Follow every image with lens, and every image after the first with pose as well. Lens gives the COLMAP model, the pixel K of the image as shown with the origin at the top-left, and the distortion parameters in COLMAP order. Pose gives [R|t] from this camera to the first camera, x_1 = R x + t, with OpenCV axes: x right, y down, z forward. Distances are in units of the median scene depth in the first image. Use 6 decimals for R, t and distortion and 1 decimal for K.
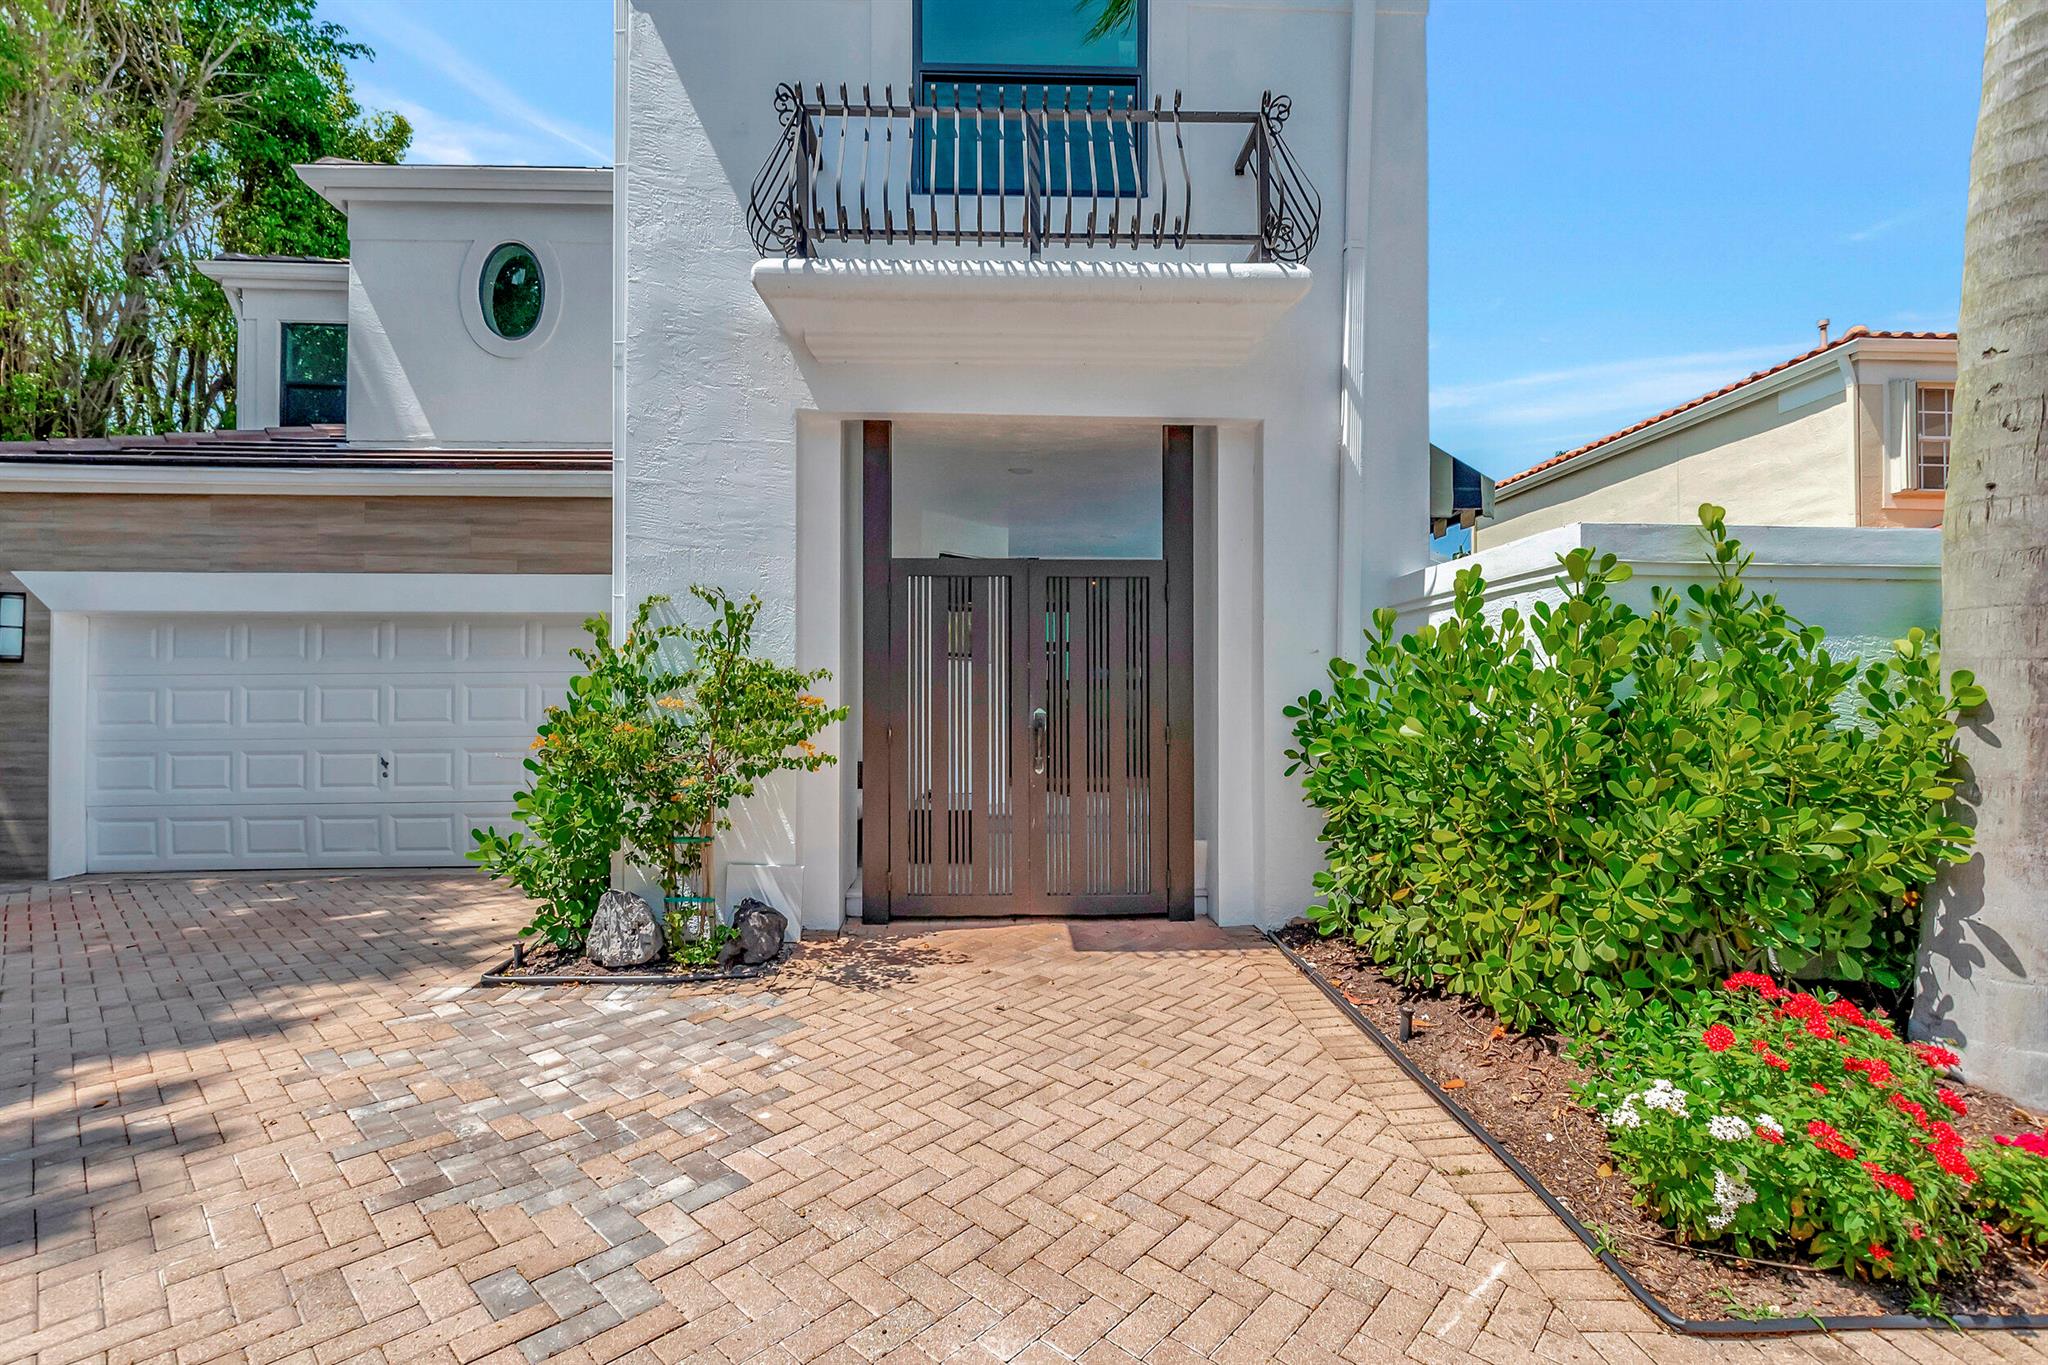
lens RADIAL K [[910.1, 0, 1023.0], [0, 910.1, 695.3], [0, 0, 1]] dist [0.003173, -0.000457]
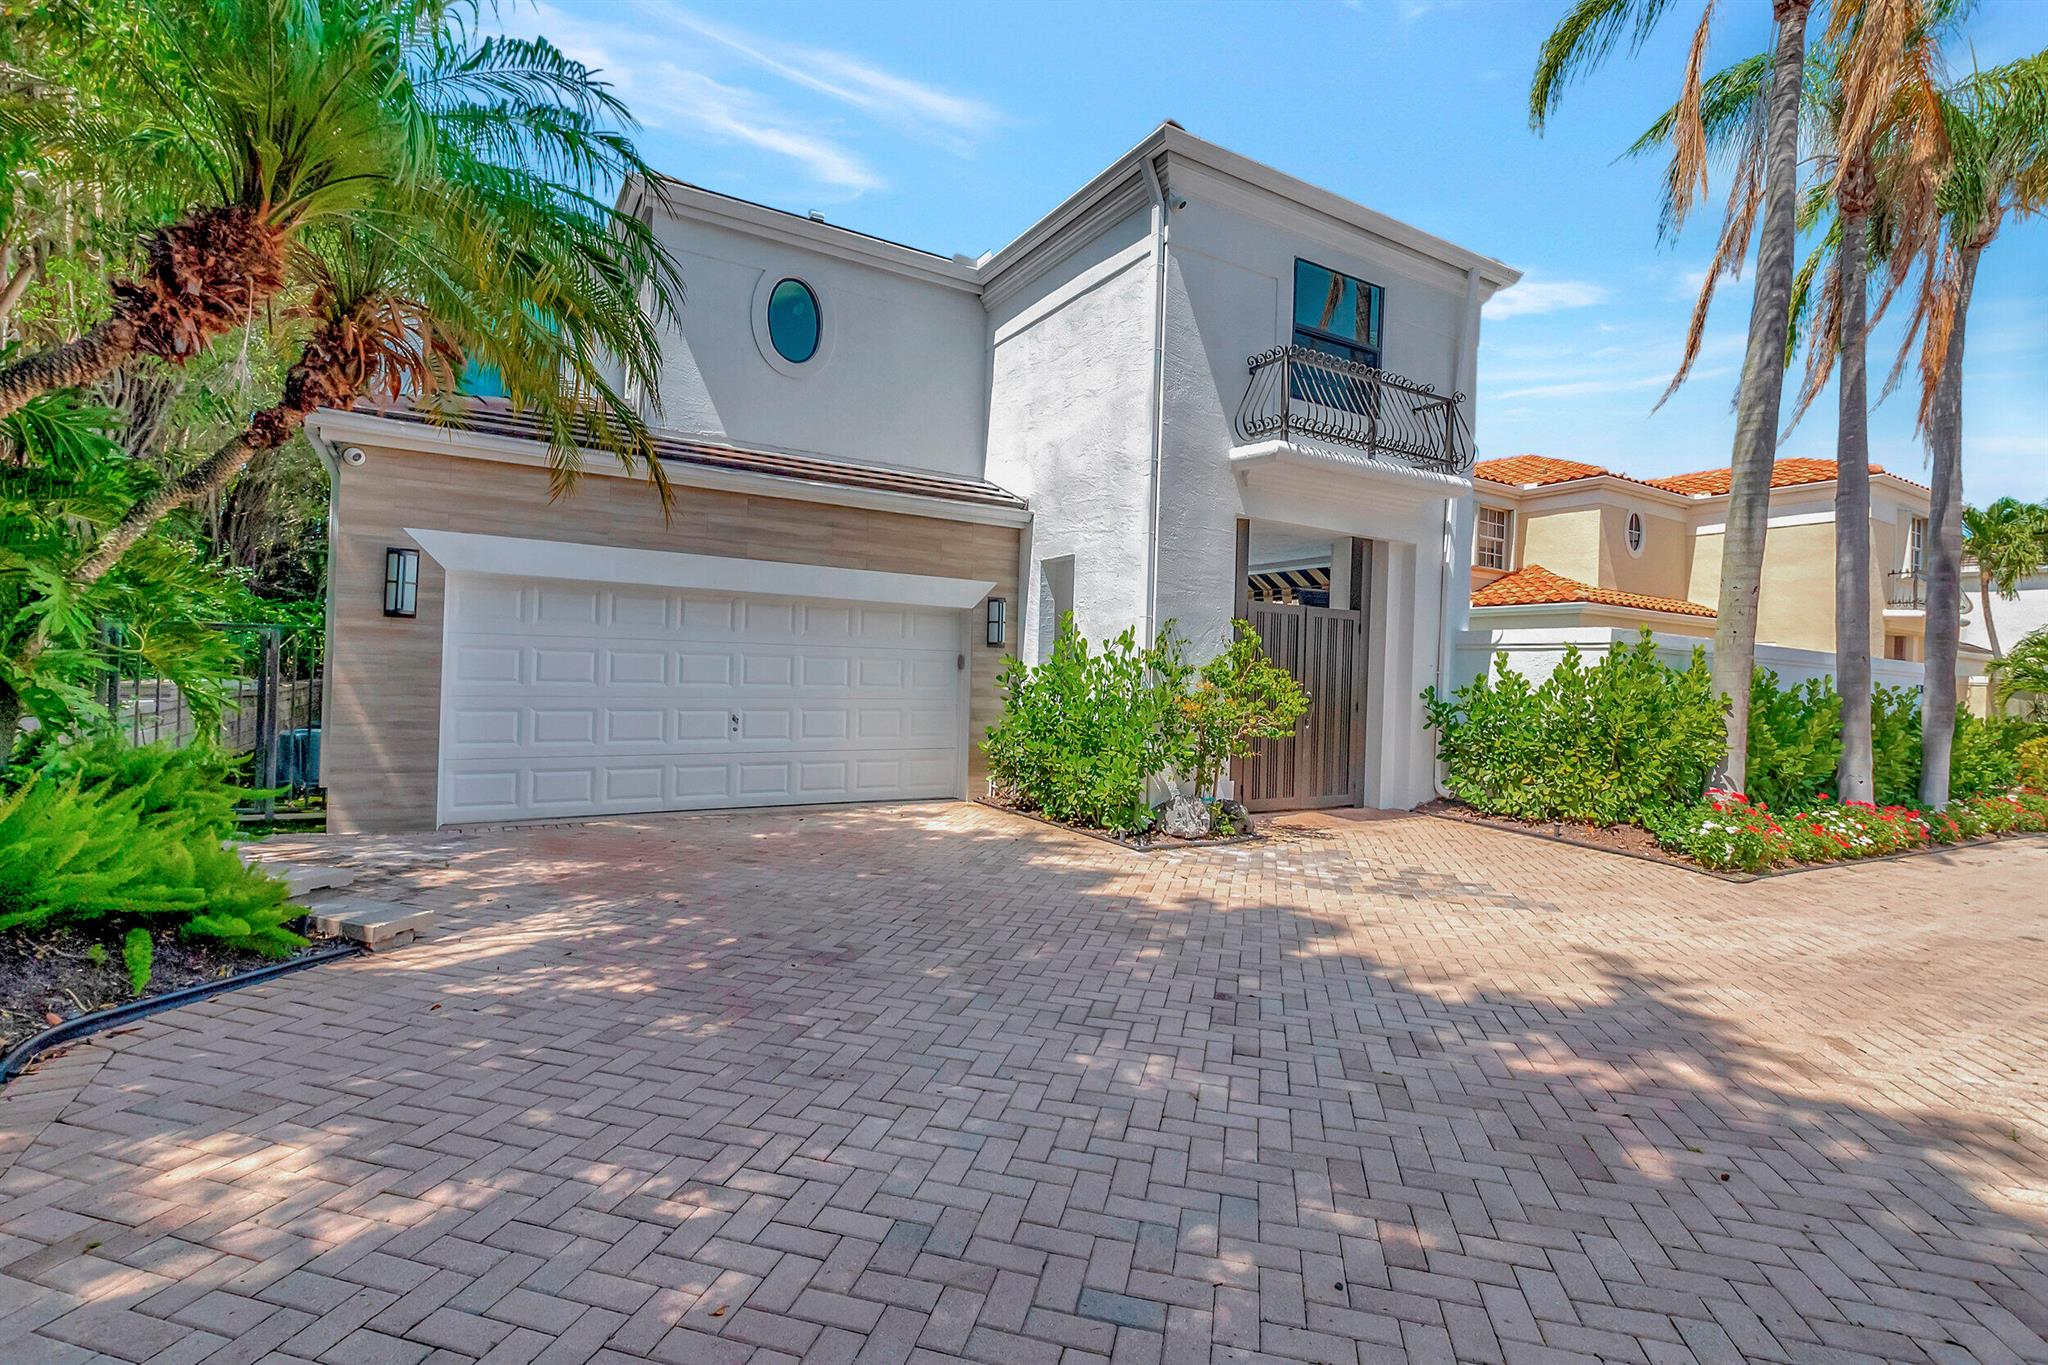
lens RADIAL K [[910.1, 0, 1025.8], [0, 910.1, 676.7], [0, 0, 1]] dist [0.003173, -0.000457]
pose [[0.879324, 0.030021, 0.475276, -0.968424], [-0.038729, 0.999213, 0.008538, -0.005672], [-0.474646, -0.025914, 0.879795, -0.218609]]
